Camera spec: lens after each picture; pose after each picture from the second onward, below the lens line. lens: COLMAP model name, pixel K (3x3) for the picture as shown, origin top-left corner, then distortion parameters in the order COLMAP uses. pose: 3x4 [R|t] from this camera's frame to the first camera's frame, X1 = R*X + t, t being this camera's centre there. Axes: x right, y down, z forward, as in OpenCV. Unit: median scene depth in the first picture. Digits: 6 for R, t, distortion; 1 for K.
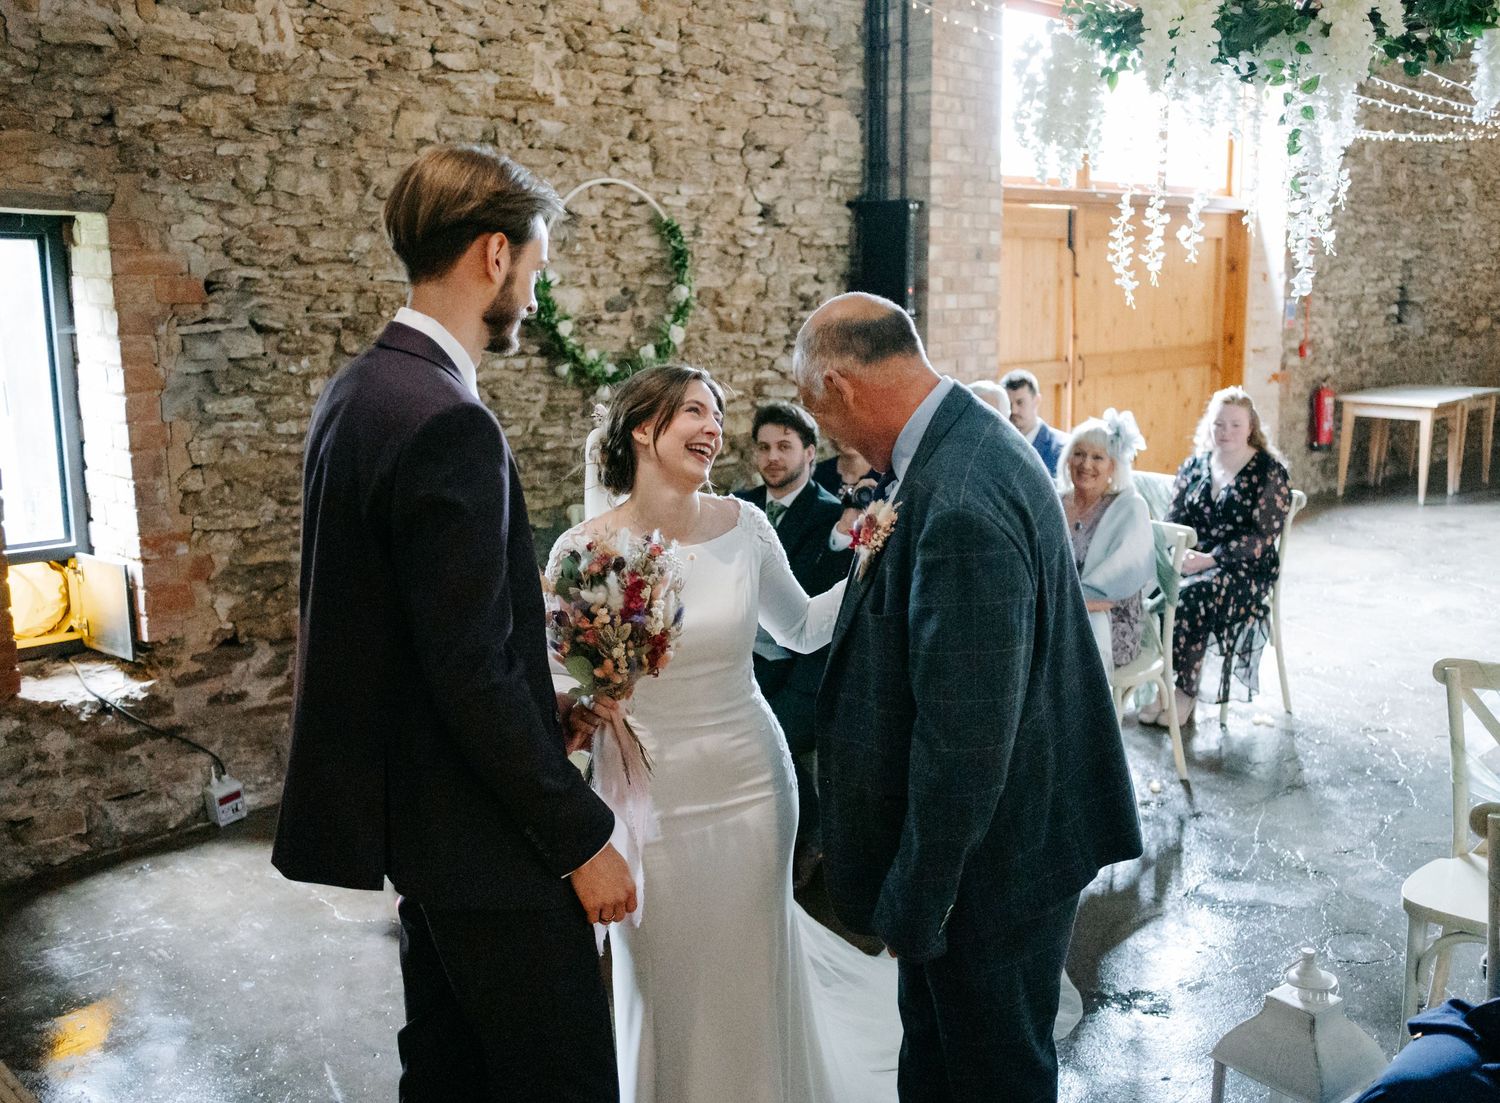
lens RADIAL K [[1304.5, 0, 750.4], [0, 1304.5, 550.6], [0, 0, 1]] dist [0.005809, 0.000187]
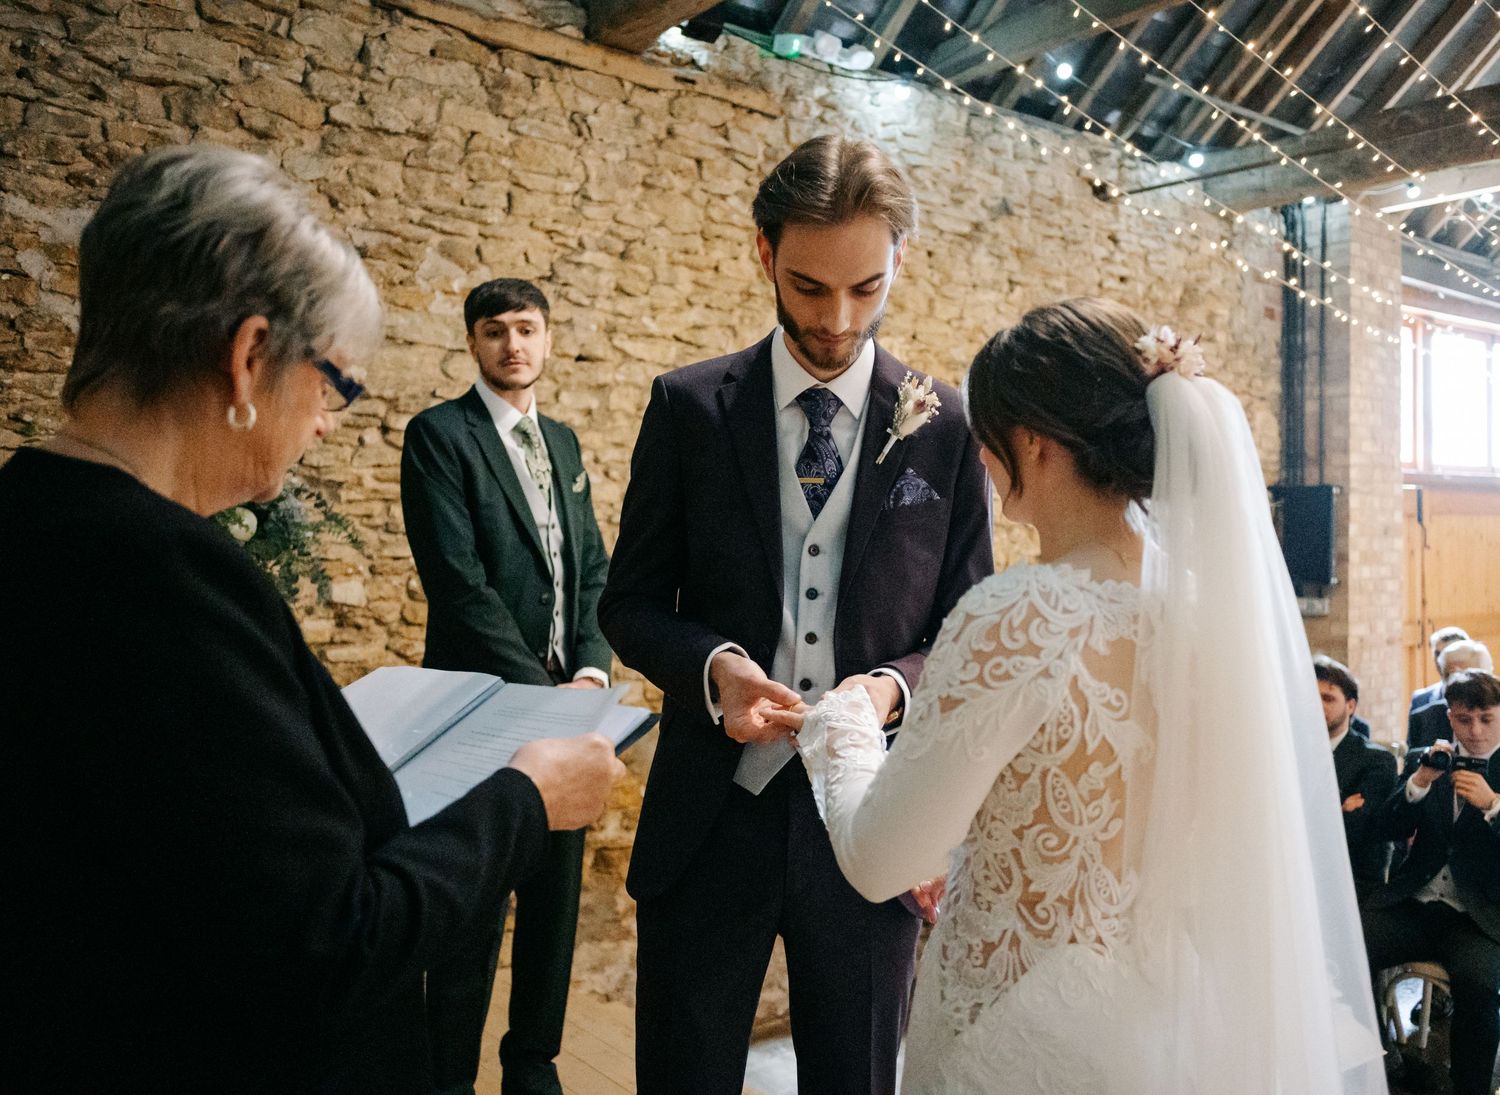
lens RADIAL K [[1304.5, 0, 749.7], [0, 1304.5, 548.7], [0, 0, 1]] dist [0.005809, 0.000187]
pose [[0.998100, -0.003725, -0.061504, -0.315341], [-0.008584, 0.980032, -0.198656, 0.017060], [0.061015, 0.198806, 0.978138, -0.137142]]
